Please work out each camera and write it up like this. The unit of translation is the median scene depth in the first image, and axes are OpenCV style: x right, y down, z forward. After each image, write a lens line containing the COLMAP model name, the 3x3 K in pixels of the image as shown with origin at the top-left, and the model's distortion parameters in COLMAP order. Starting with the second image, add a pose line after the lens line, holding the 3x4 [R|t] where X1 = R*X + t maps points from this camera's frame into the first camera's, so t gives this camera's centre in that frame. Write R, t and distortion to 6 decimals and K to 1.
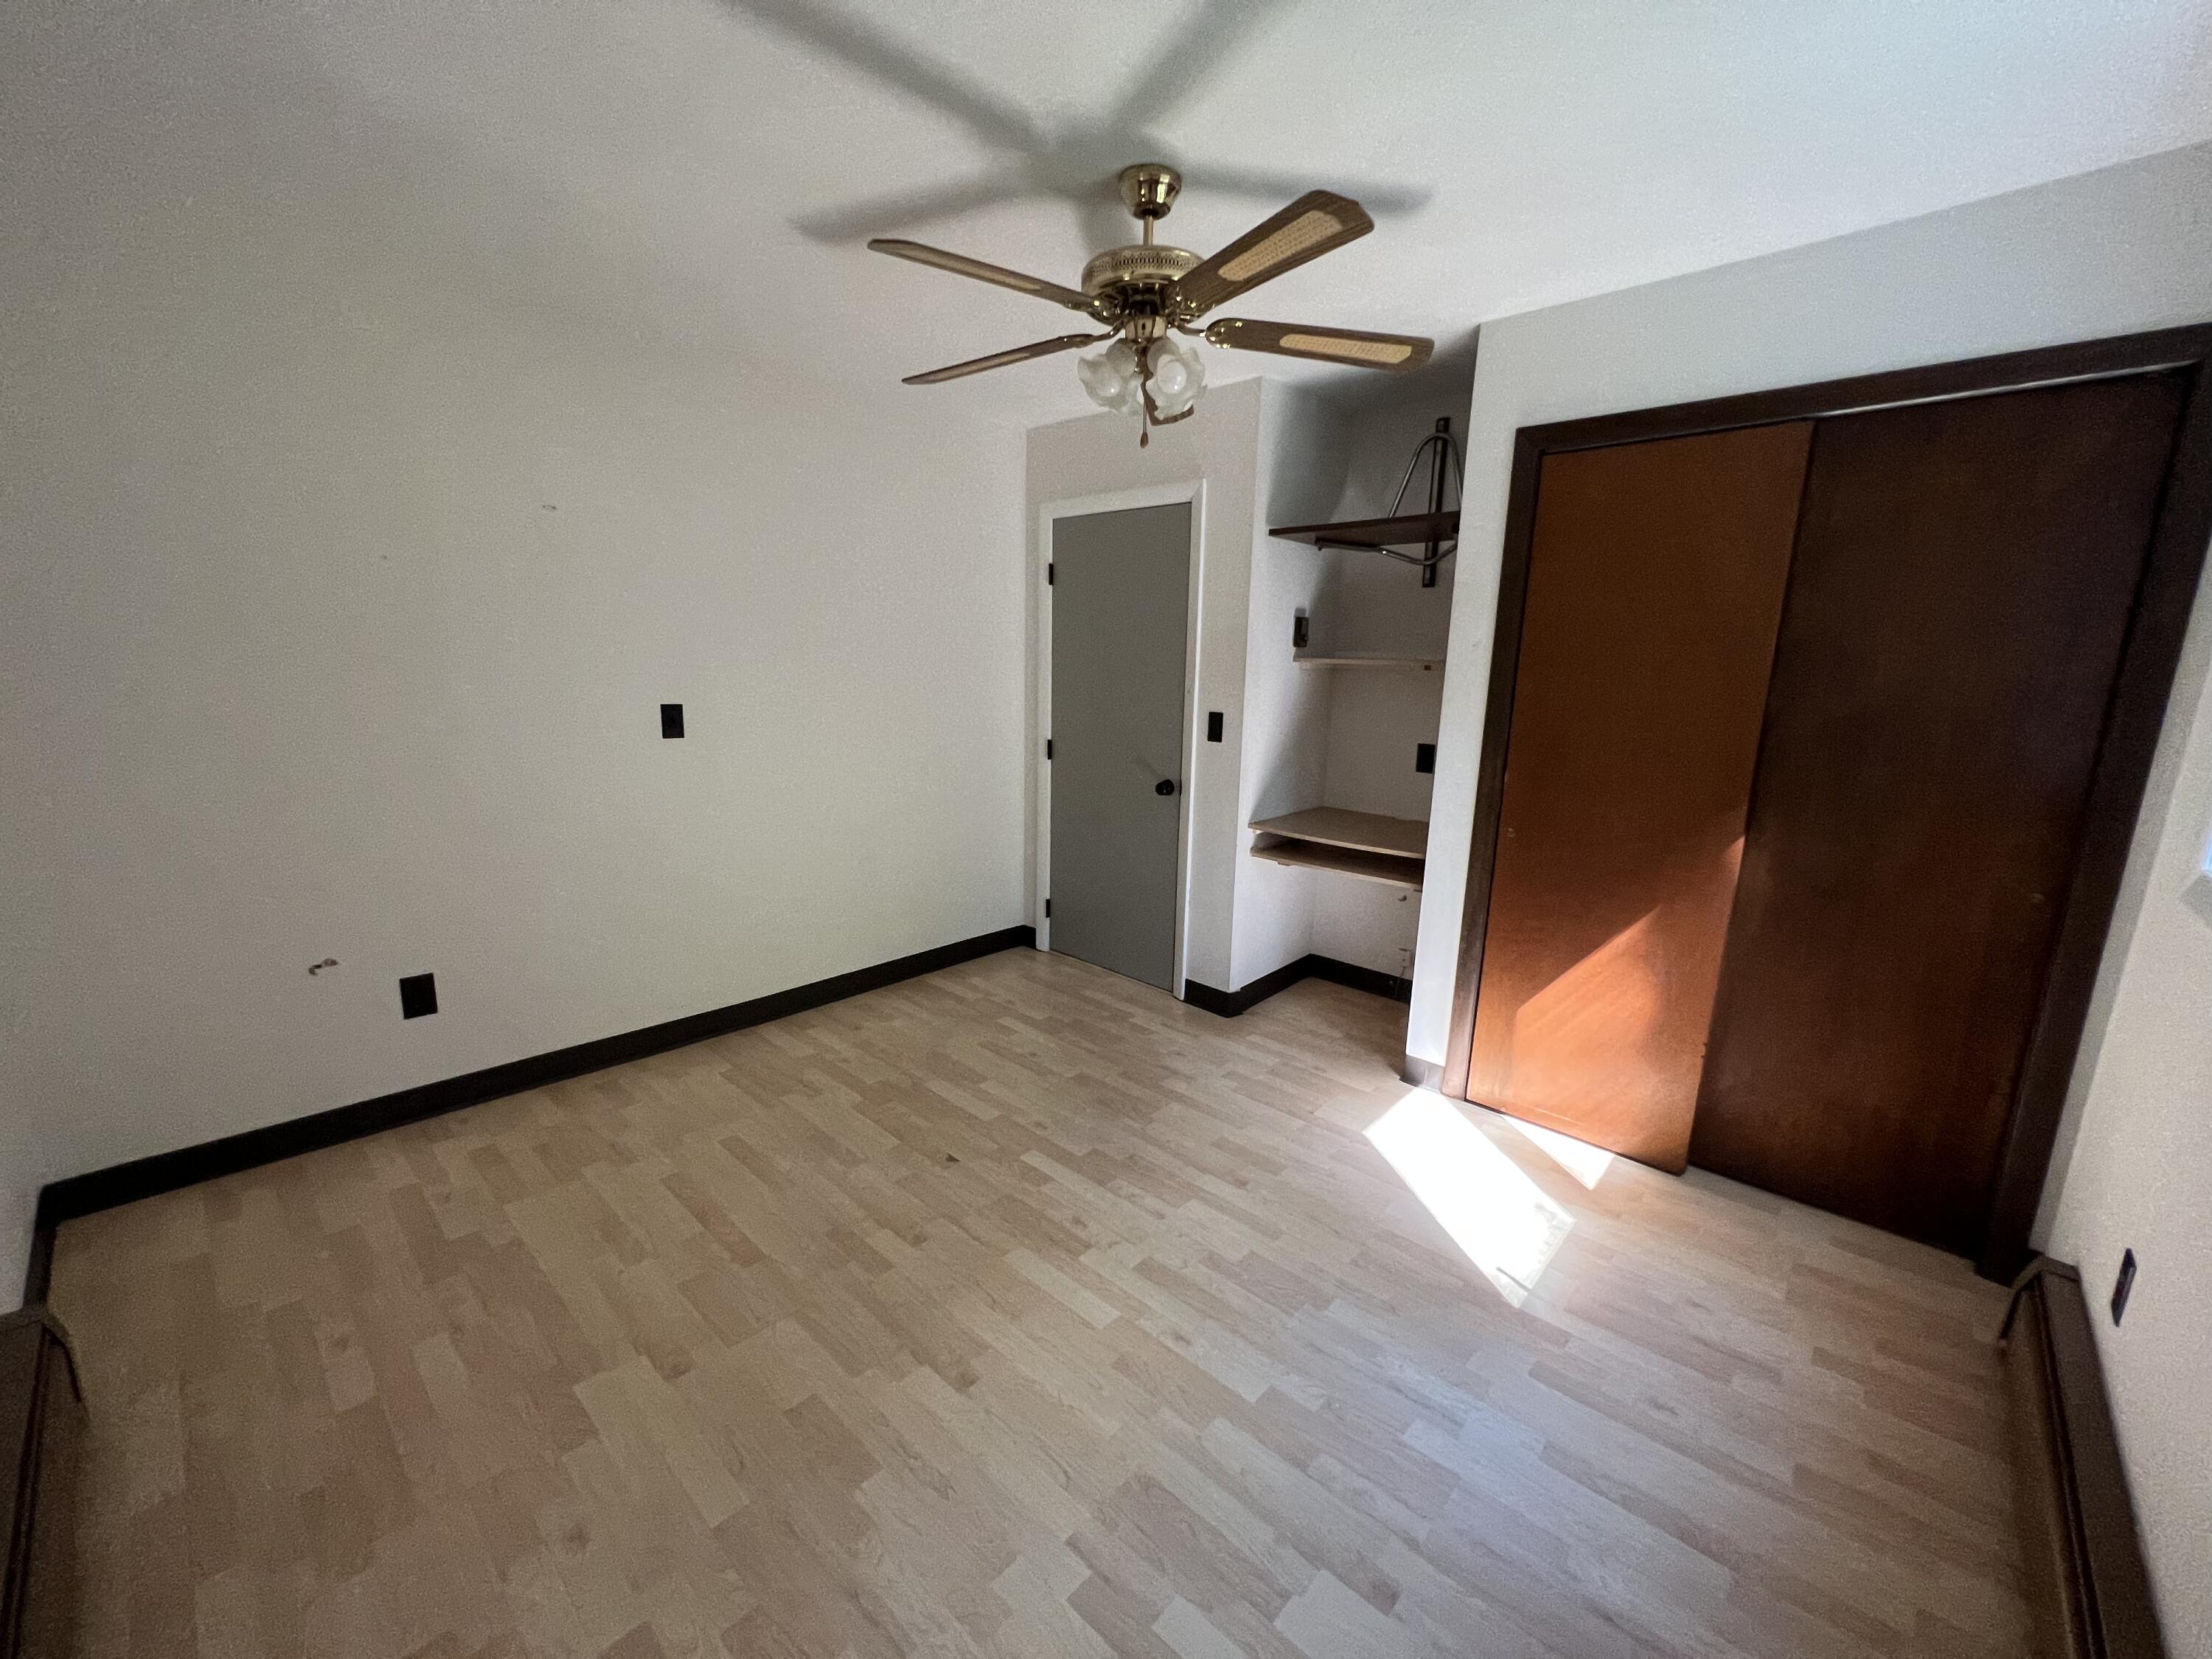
lens RADIAL K [[884.6, 0, 1105.9], [0, 884.6, 836.7], [0, 0, 1]] dist [-0.001587, 0.000424]
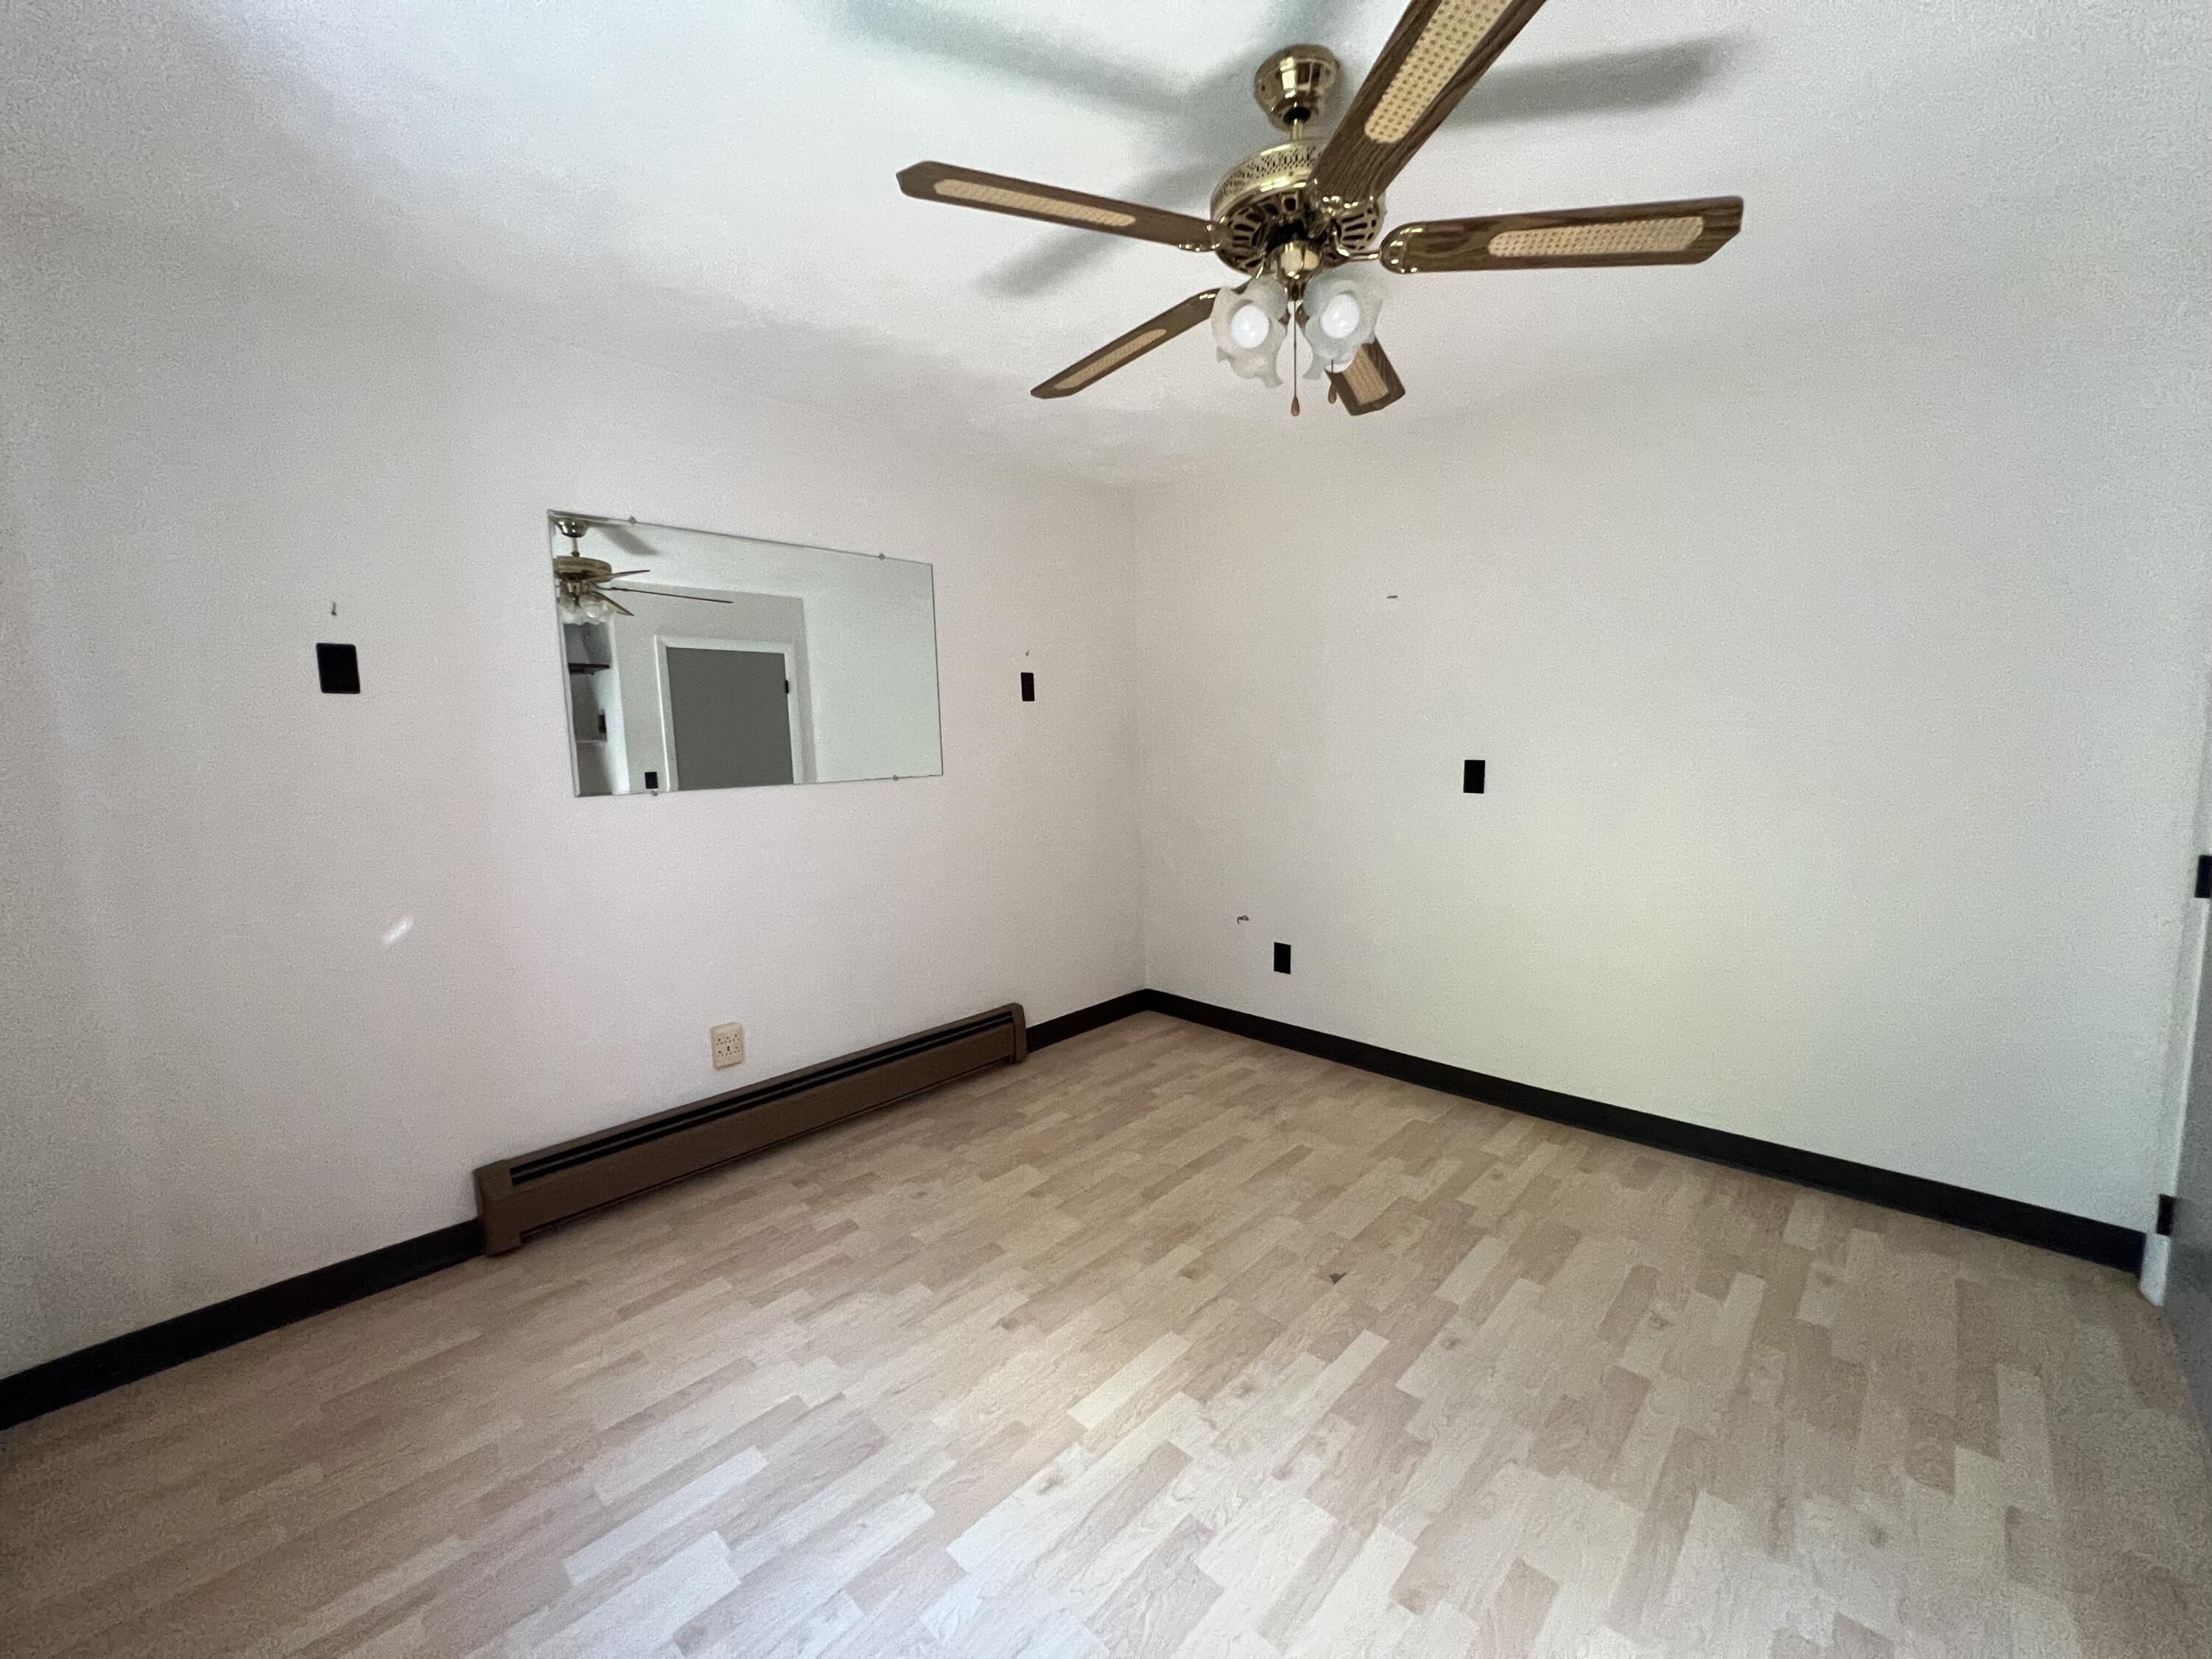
lens RADIAL K [[884.6, 0, 1105.9], [0, 884.6, 836.7], [0, 0, 1]] dist [-0.001587, 0.000424]
pose [[-0.014602, 0.093956, -0.995469, 0.660689], [-0.176439, 0.979711, 0.095056, -0.102504], [0.984203, 0.177028, 0.002272, 0.711132]]
